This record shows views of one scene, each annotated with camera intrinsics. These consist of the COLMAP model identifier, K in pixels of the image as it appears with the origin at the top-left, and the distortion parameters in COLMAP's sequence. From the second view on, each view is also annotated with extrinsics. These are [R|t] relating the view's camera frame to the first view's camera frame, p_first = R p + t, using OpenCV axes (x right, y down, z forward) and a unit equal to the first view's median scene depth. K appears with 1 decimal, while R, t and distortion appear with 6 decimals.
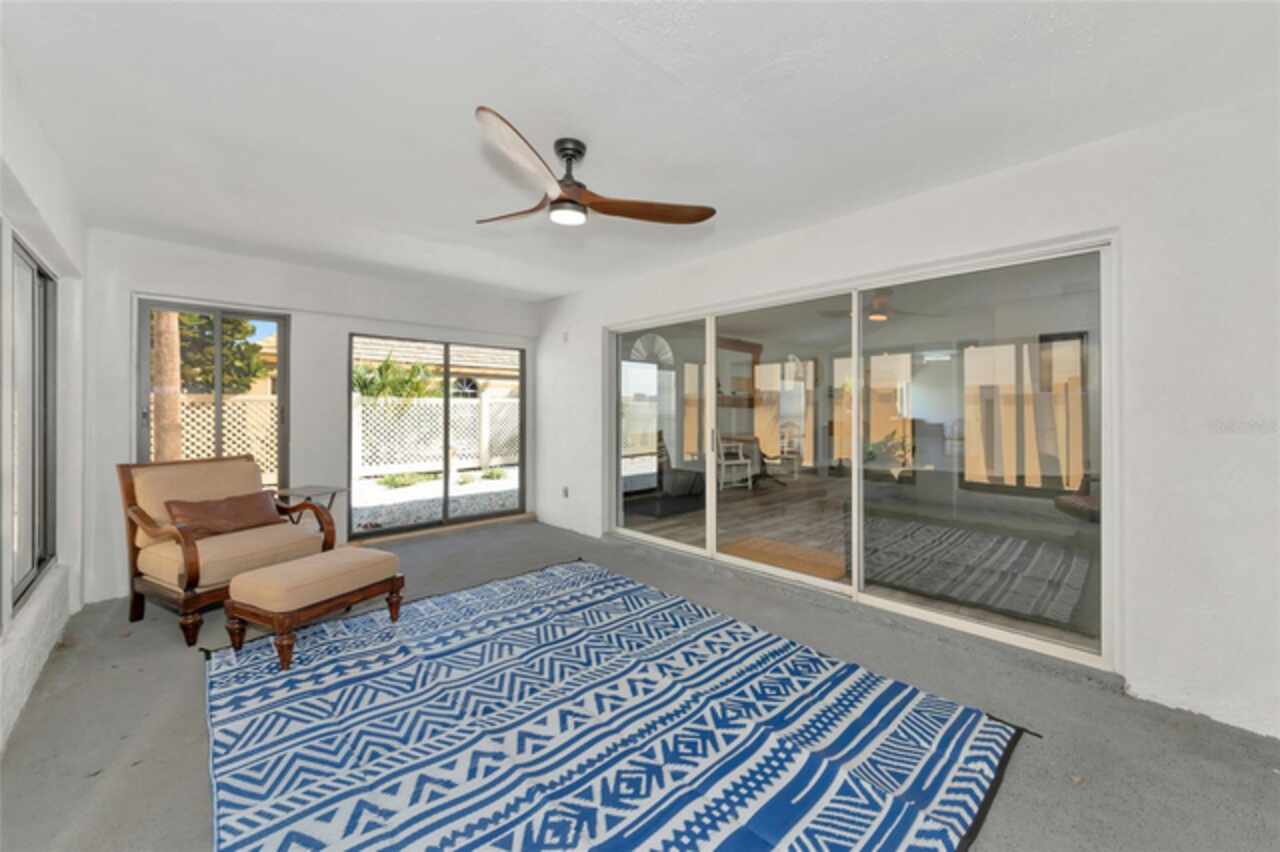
lens RADIAL K [[493.4, 0, 646.3], [0, 493.4, 398.7], [0, 0, 1]] dist [-0.000043, -0.000154]
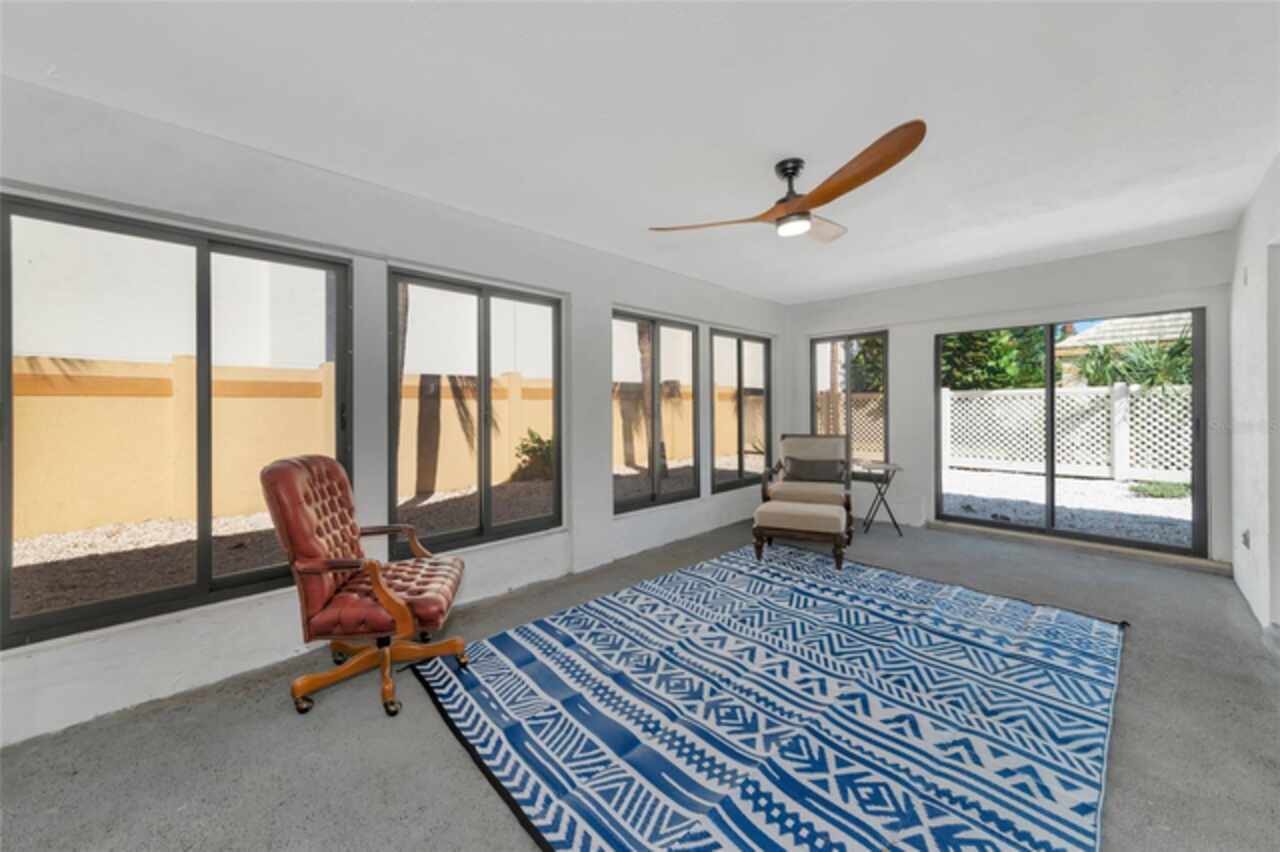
lens RADIAL K [[471.7, 0, 670.3], [0, 471.7, 403.5], [0, 0, 1]] dist [0.007510, 0.000497]
pose [[0.051553, -0.005505, -0.998655, 0.887574], [0.029694, 0.999551, -0.003977, 0.018588], [0.998229, -0.029449, 0.051693, 0.663770]]
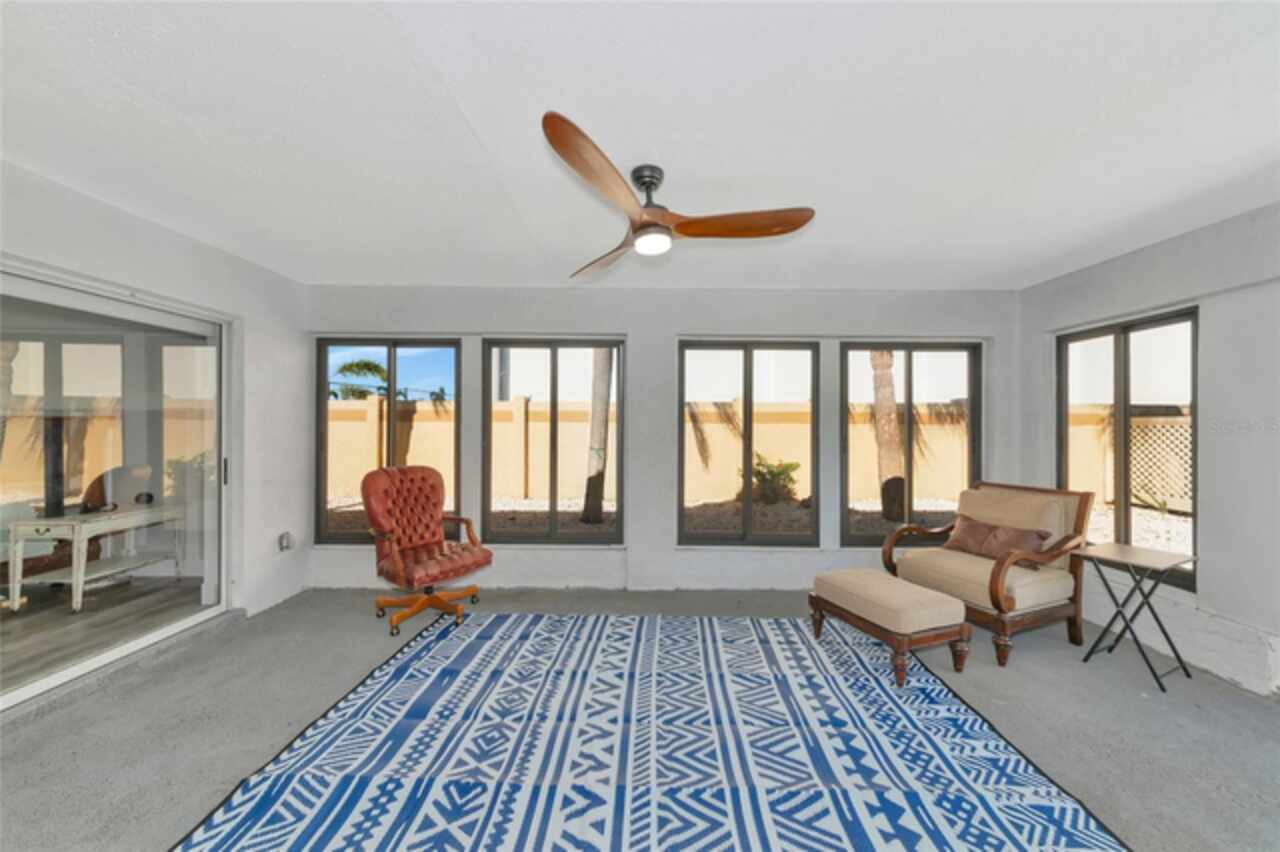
lens RADIAL K [[471.7, 0, 661.4], [0, 471.7, 426.0], [0, 0, 1]] dist [0.007510, 0.000497]
pose [[-0.673700, -0.000333, -0.739005, 0.505580], [0.011832, 0.999867, -0.011237, -0.007493], [0.738910, -0.016314, -0.673606, 1.625702]]
